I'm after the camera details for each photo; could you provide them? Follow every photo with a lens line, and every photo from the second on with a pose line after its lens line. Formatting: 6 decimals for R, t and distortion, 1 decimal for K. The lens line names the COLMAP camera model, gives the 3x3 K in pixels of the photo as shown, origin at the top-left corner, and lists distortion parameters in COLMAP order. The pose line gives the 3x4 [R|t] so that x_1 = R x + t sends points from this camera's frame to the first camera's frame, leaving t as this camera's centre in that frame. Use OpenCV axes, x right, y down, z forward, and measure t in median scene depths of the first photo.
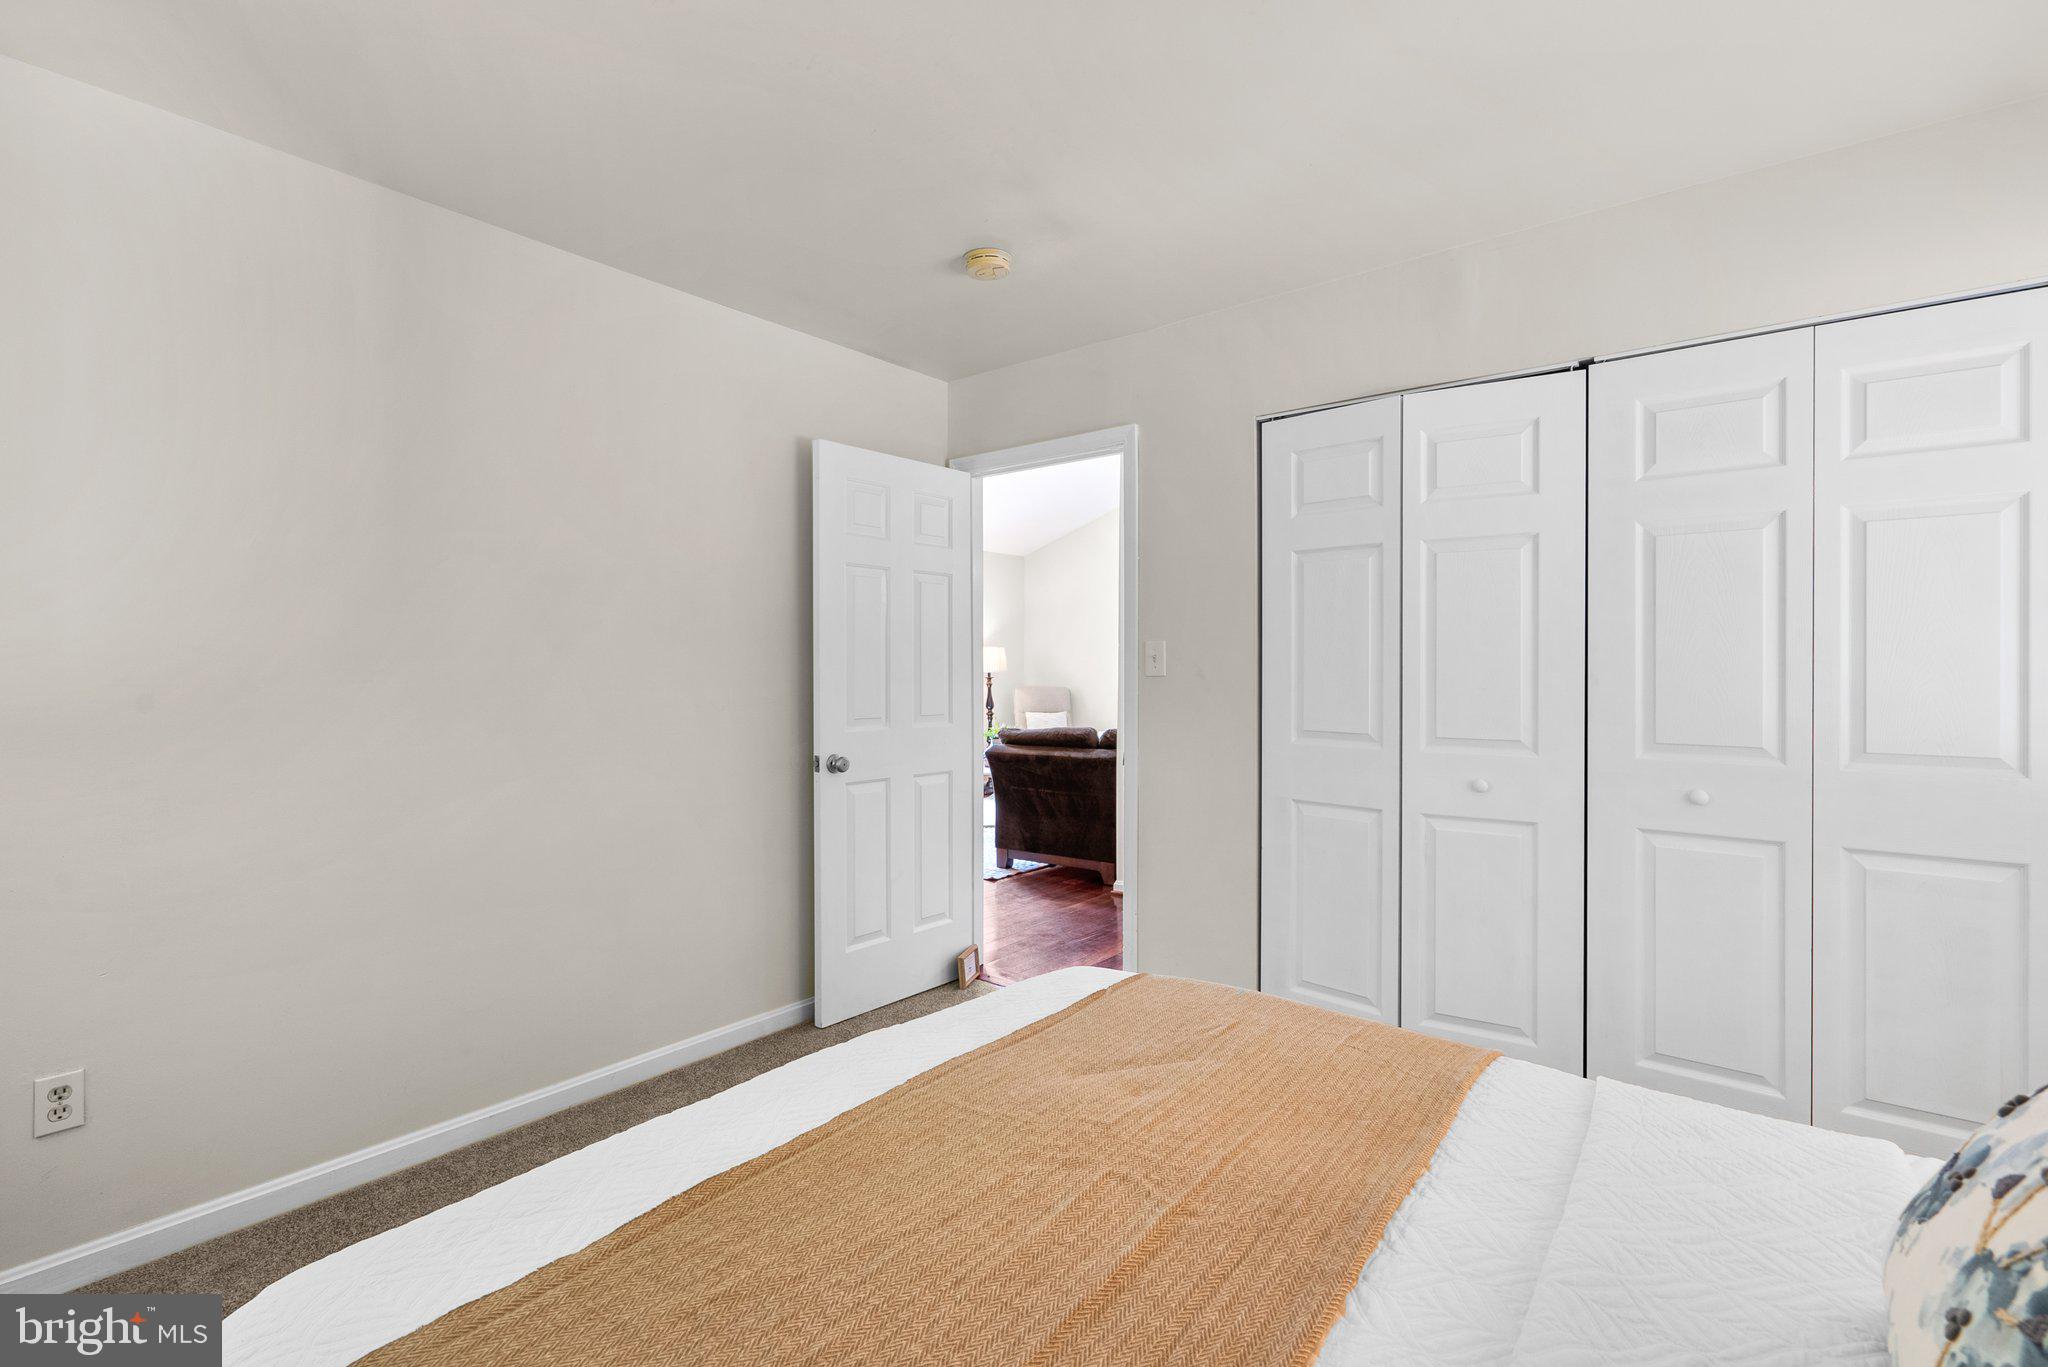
lens RADIAL K [[943.3, 0, 1021.2], [0, 943.3, 675.6], [0, 0, 1]] dist [-0.005605, 0.001670]
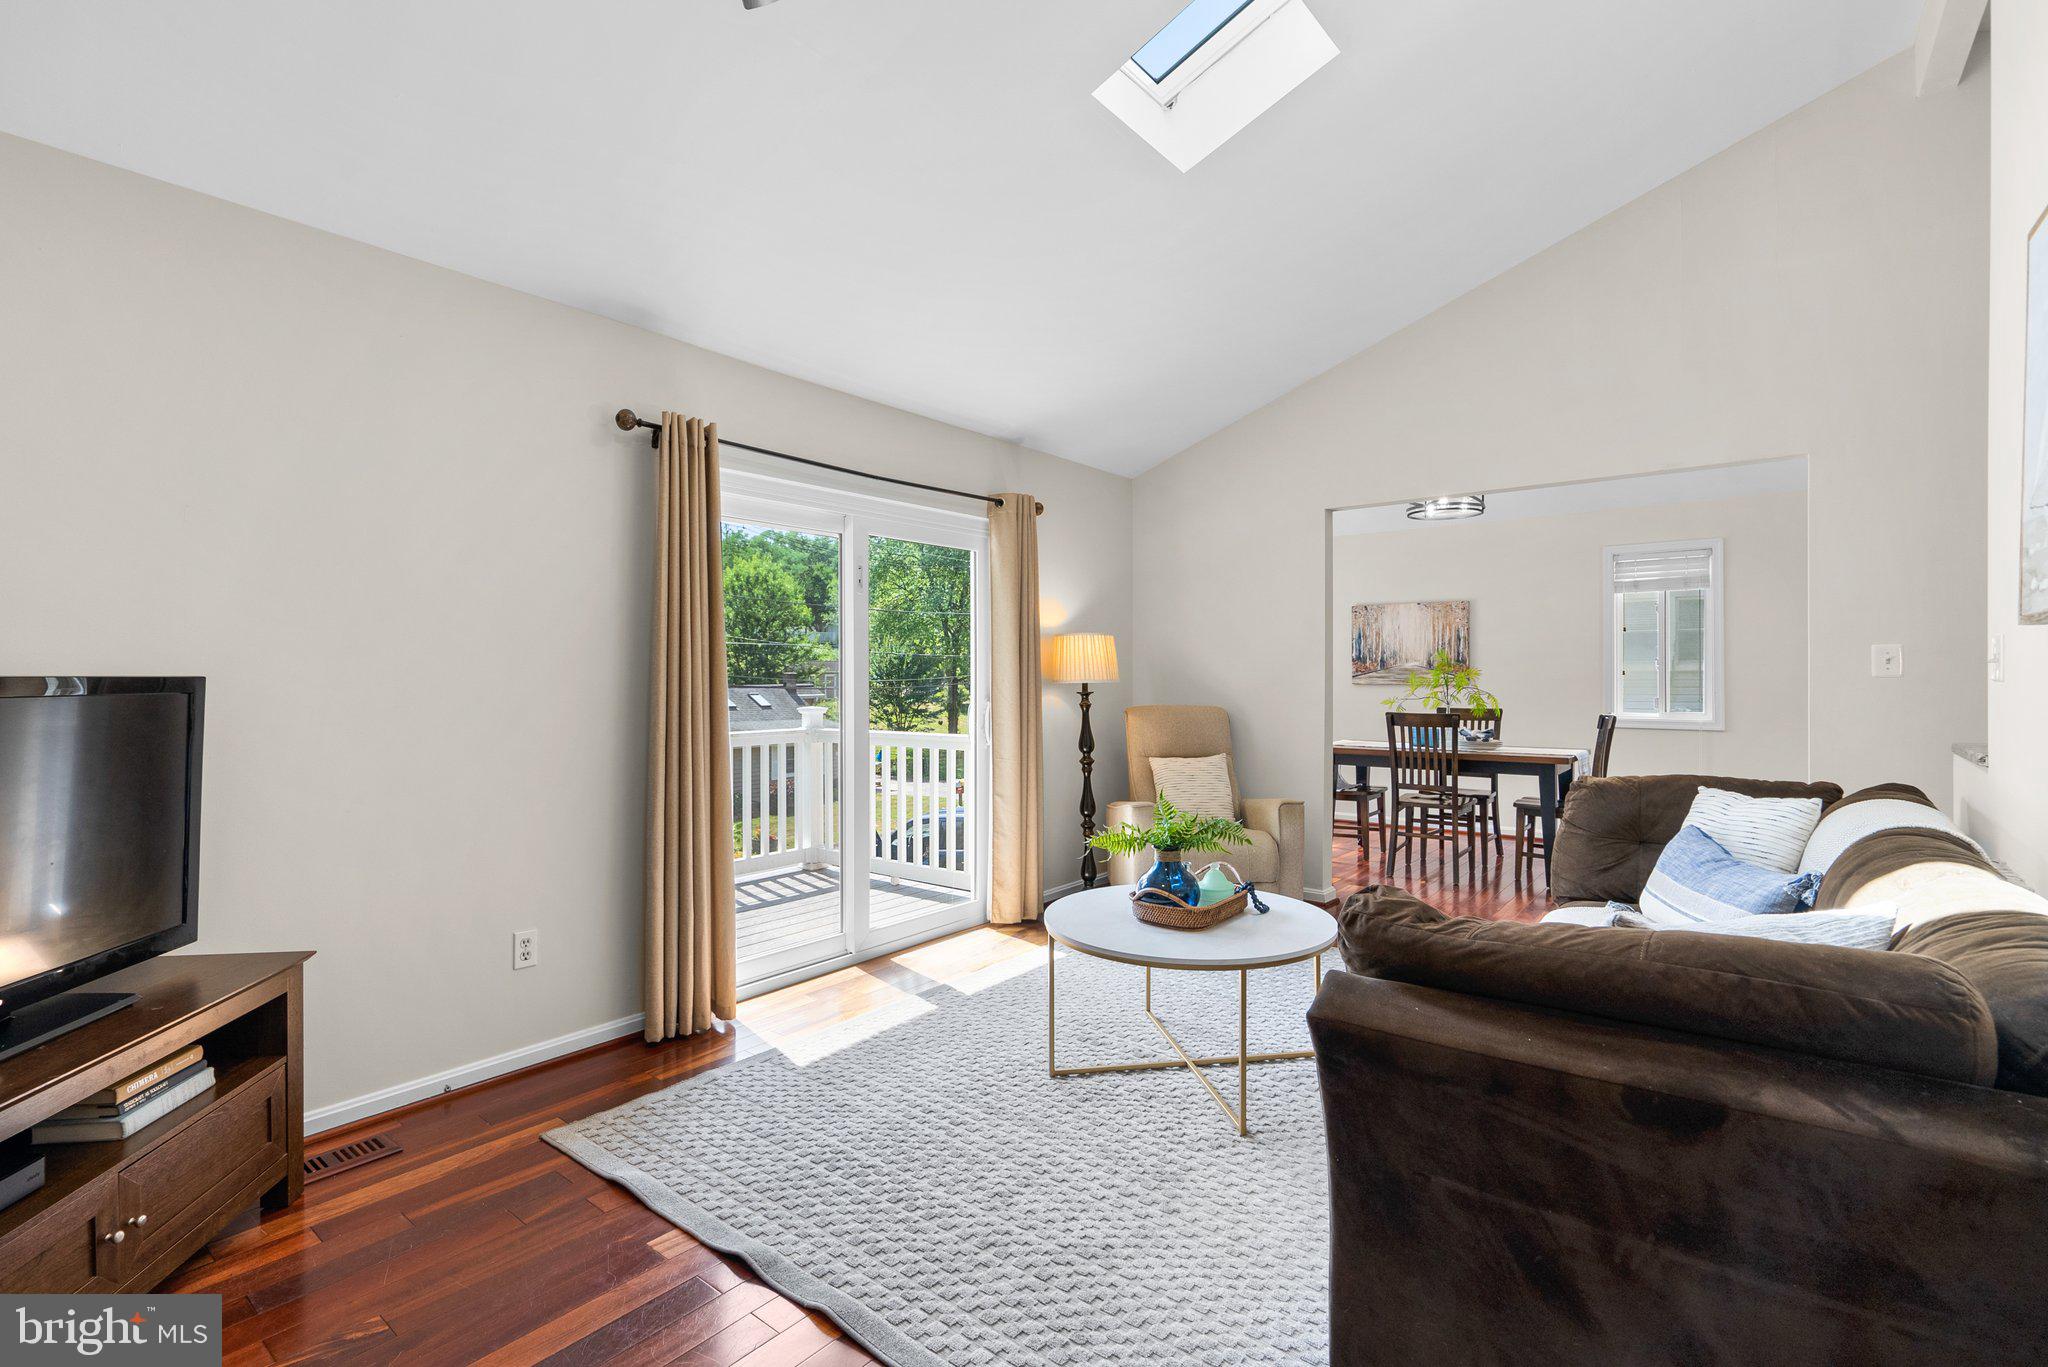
lens RADIAL K [[943.3, 0, 1025.2], [0, 943.3, 678.6], [0, 0, 1]] dist [-0.005605, 0.001670]
pose [[0.999984, 0.001145, 0.005466, -0.086860], [-0.001102, 0.999969, -0.007828, -0.001748], [-0.005475, 0.007822, 0.999954, 0.593571]]
